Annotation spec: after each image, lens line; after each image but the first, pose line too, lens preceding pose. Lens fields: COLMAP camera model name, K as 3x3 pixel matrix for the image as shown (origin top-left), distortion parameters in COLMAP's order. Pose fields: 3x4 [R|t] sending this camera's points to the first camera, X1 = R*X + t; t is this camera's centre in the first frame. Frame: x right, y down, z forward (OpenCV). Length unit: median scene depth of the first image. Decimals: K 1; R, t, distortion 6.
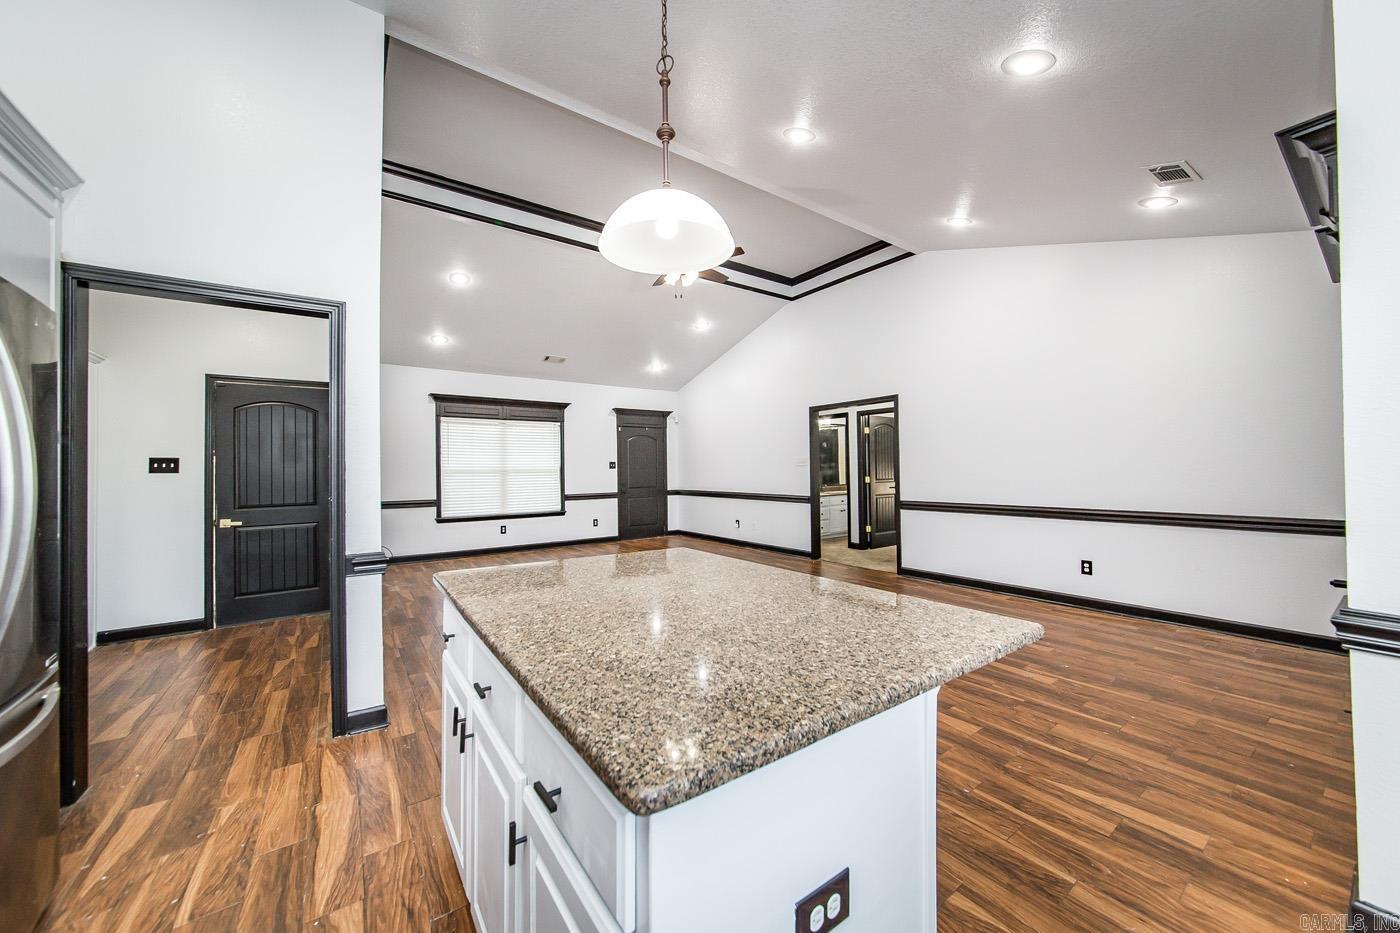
lens RADIAL K [[509.2, 0, 700.1], [0, 509.2, 462.2], [0, 0, 1]] dist [-0.009524, -0.000040]
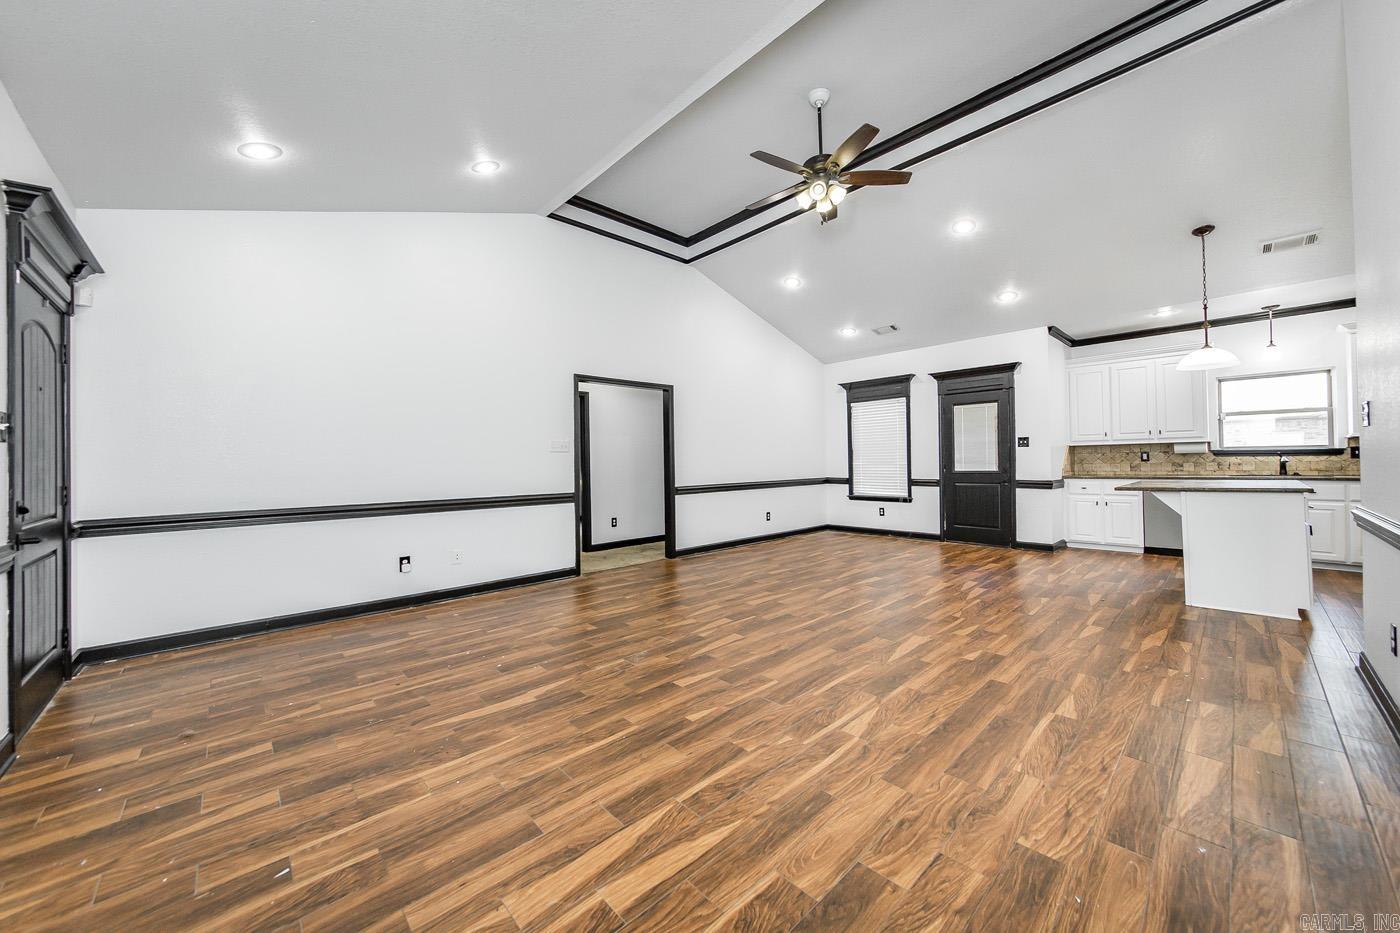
lens RADIAL K [[508.9, 0, 692.9], [0, 508.9, 457.0], [0, 0, 1]] dist [-0.010455, -0.000108]
pose [[-0.118179, 0.023934, 0.992704, -0.498983], [0.006205, 0.999708, -0.023364, 0.029522], [-0.992973, 0.003399, -0.118293, 0.830119]]
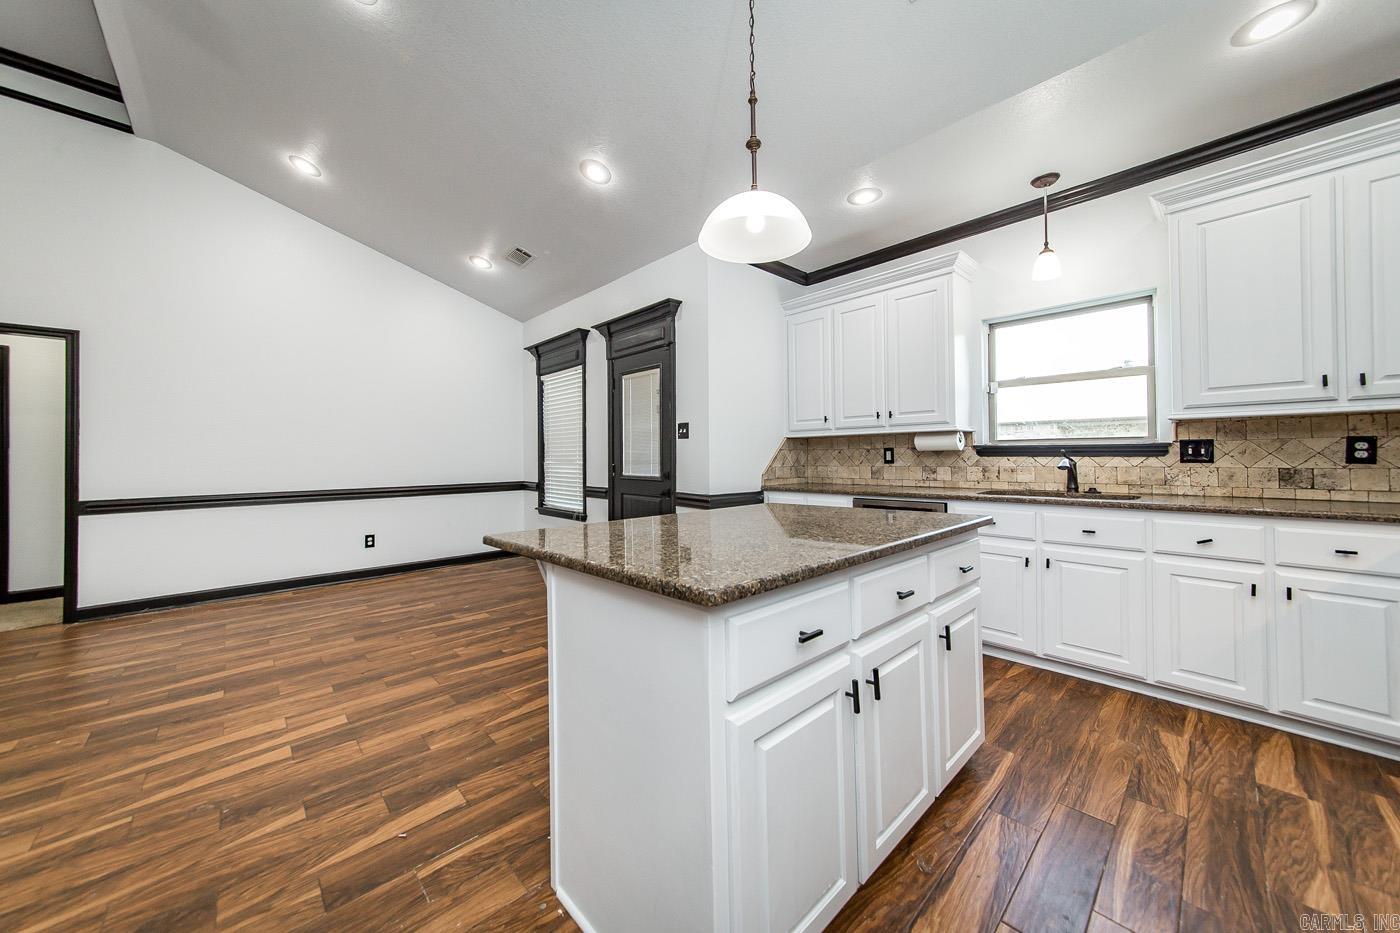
lens RADIAL K [[496.3, 0, 692.0], [0, 496.3, 449.0], [0, 0, 1]] dist [0.005209, 0.000049]
pose [[-0.122194, 0.027645, 0.992121, -0.234559], [-0.000591, 0.999610, -0.027927, 0.021376], [-0.992506, -0.003998, -0.122130, 0.250663]]
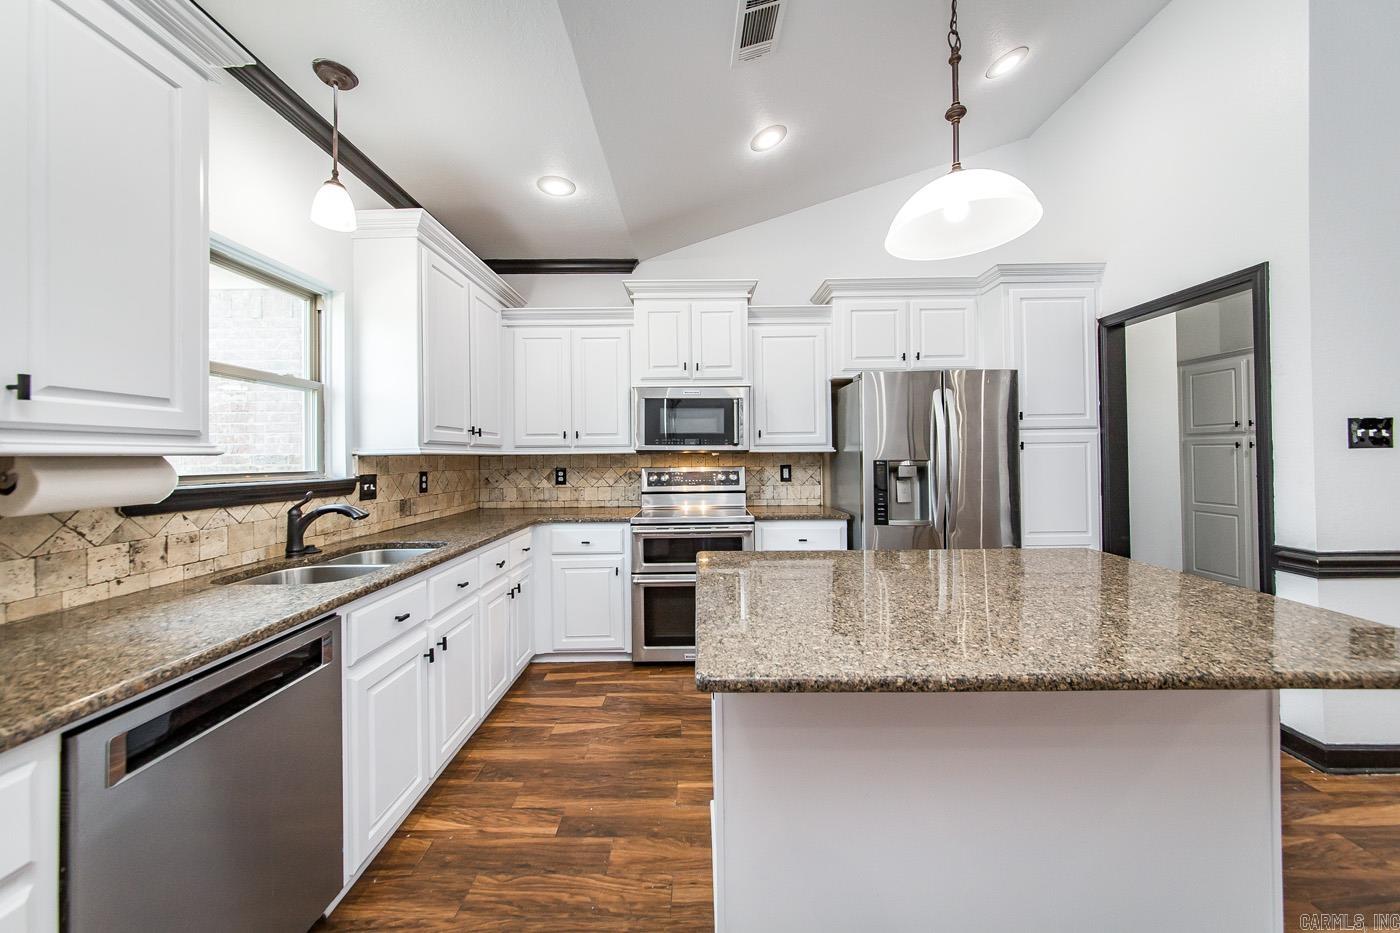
lens RADIAL K [[499.1, 0, 692.8], [0, 499.1, 451.6], [0, 0, 1]] dist [-0.007405, -0.000029]
pose [[-0.586094, 0.011190, -0.810165, 0.195468], [0.027644, 0.999599, -0.006192, -0.001868], [0.809771, -0.026025, -0.586169, 0.220282]]
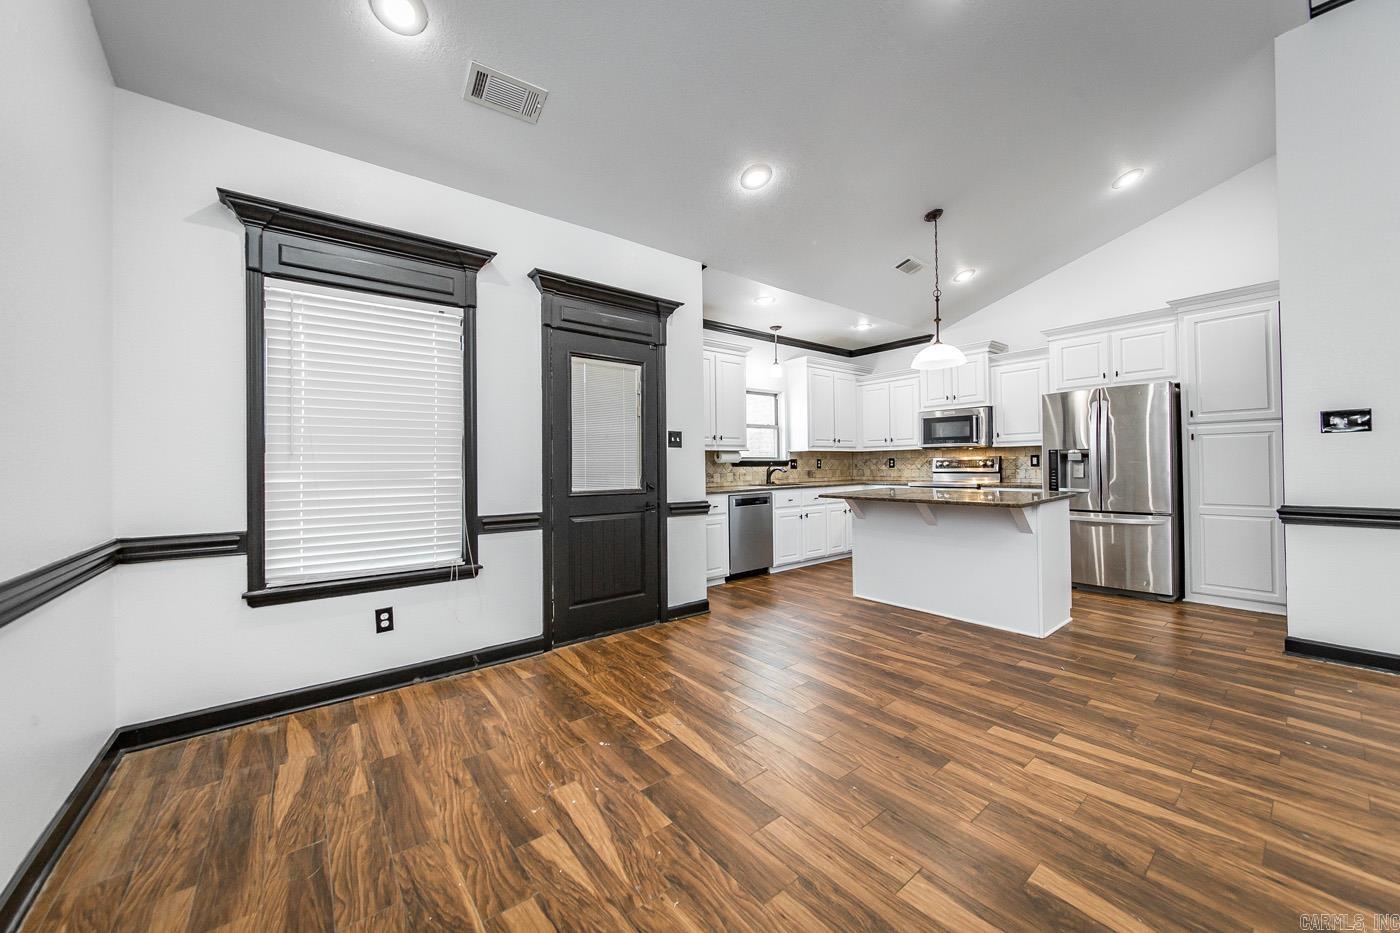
lens RADIAL K [[505.1, 0, 695.1], [0, 505.1, 464.3], [0, 0, 1]] dist [-0.013915, 0.000000]
pose [[-0.998924, 0.024475, -0.039381, 0.255839], [0.025031, 0.999593, -0.013683, 0.020808], [0.039030, -0.014654, -0.999131, 0.691889]]
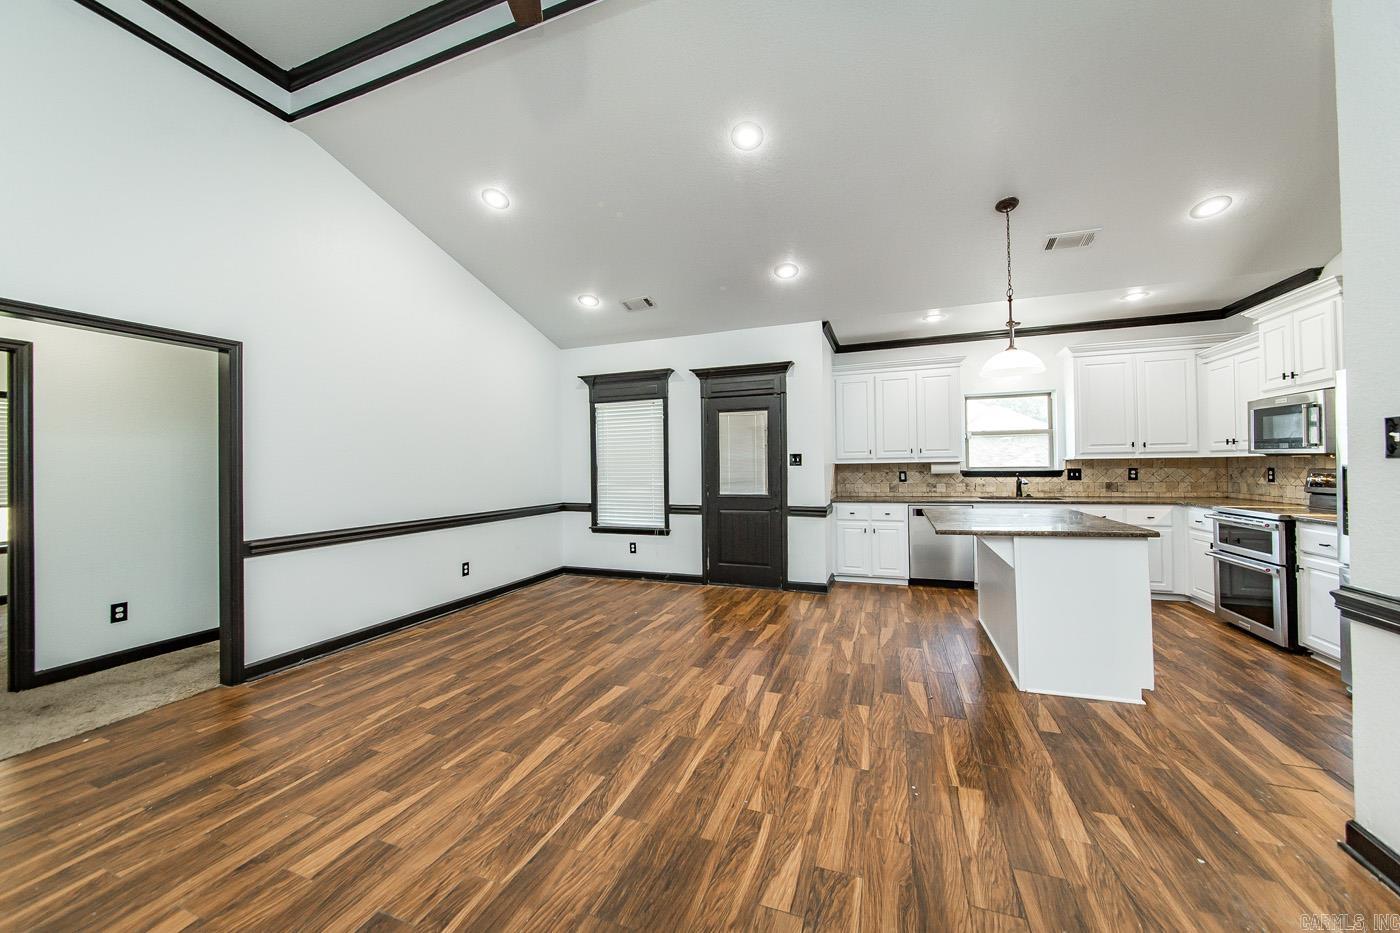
lens RADIAL K [[510.8, 0, 691.9], [0, 510.8, 461.4], [0, 0, 1]] dist [-0.008669, -0.000209]
pose [[-0.544421, 0.028166, 0.838339, -0.237931], [0.011224, 0.999591, -0.026295, 0.007856], [-0.838737, -0.004906, -0.544515, 0.684415]]
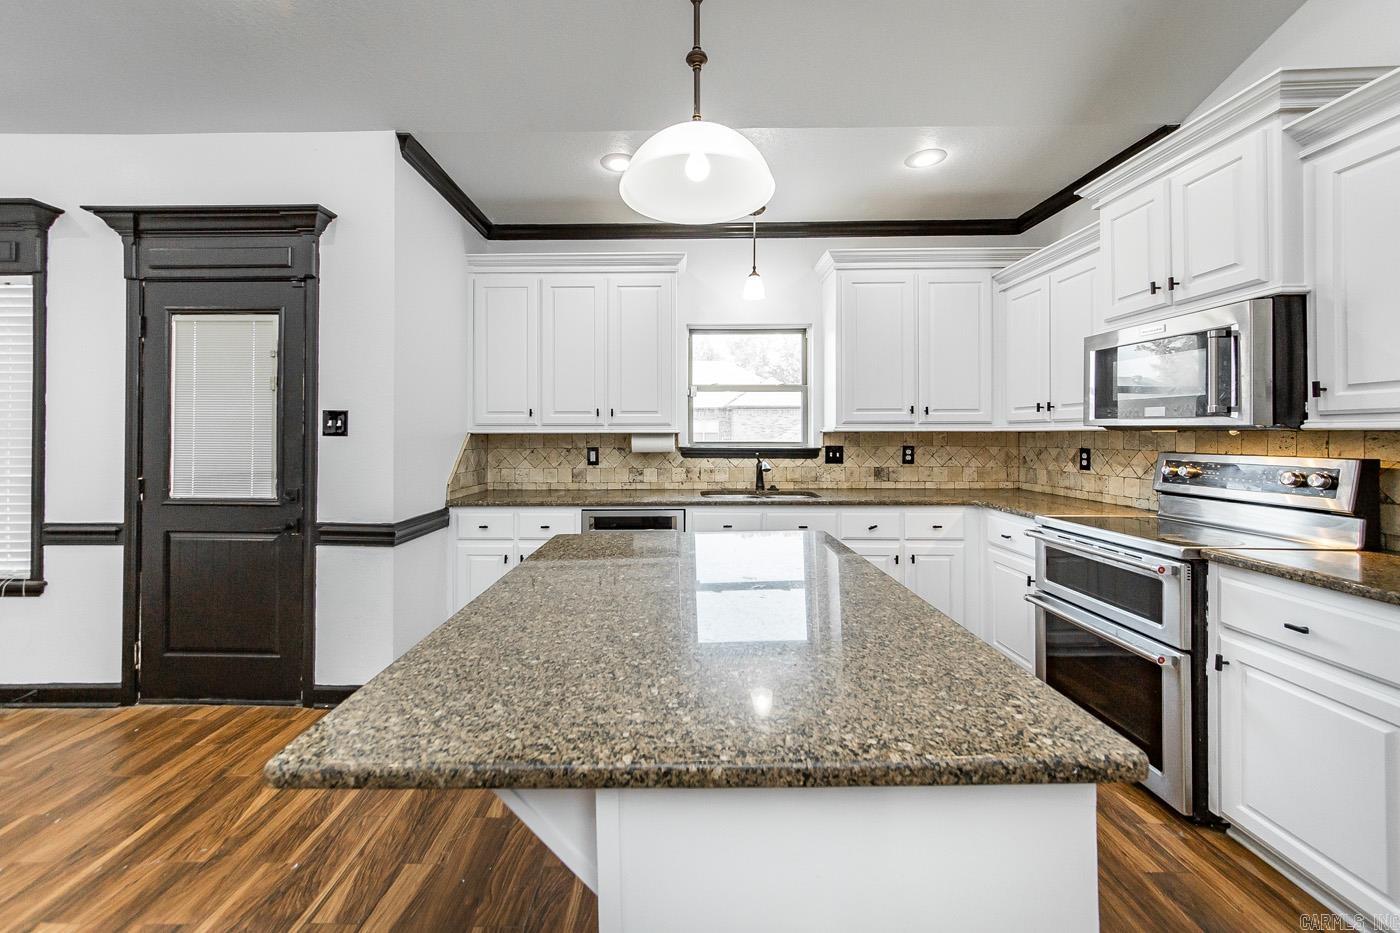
lens RADIAL K [[544.2, 0, 670.8], [0, 544.2, 432.4], [0, 0, 1]] dist [0.000431, -0.000092]
pose [[-0.800060, 0.014683, 0.599740, -0.114206], [0.003765, 0.999804, -0.019455, 0.002186], [-0.599908, -0.013307, -0.799958, 0.344424]]
